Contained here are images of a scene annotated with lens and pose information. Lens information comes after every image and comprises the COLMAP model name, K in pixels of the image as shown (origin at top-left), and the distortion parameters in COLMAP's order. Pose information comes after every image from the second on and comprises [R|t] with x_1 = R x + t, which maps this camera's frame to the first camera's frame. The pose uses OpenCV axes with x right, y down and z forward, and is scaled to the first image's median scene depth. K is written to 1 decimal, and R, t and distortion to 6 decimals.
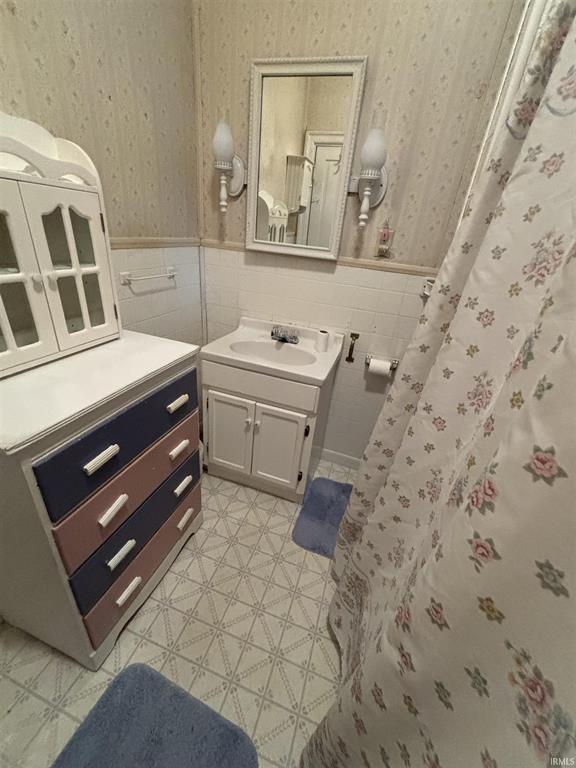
lens RADIAL K [[309.8, 0, 286.2], [0, 309.8, 384.6], [0, 0, 1]] dist [0.000032, 0.000504]
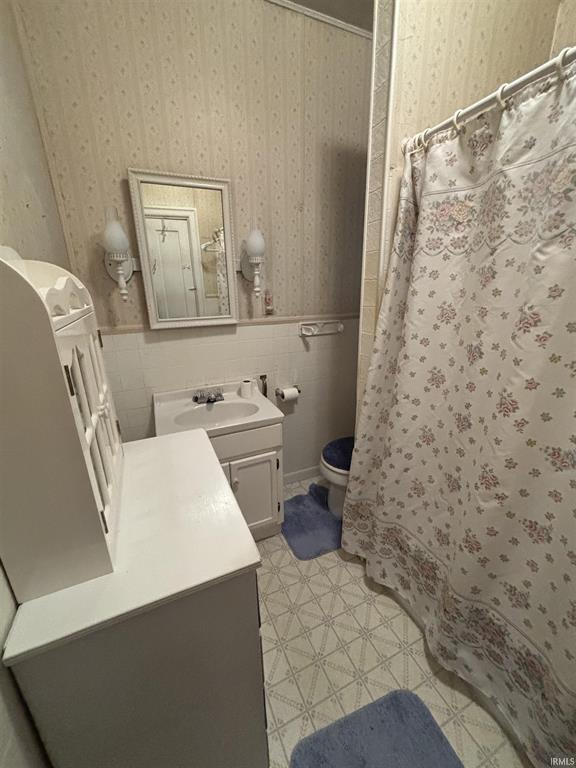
lens RADIAL K [[309.8, 0, 286.2], [0, 309.8, 385.0], [0, 0, 1]] dist [0.000032, 0.000504]
pose [[0.728646, -0.310811, 0.610305, -0.564298], [0.380106, 0.924784, 0.017156, -0.142015], [-0.569732, 0.219480, 0.791981, -0.009000]]
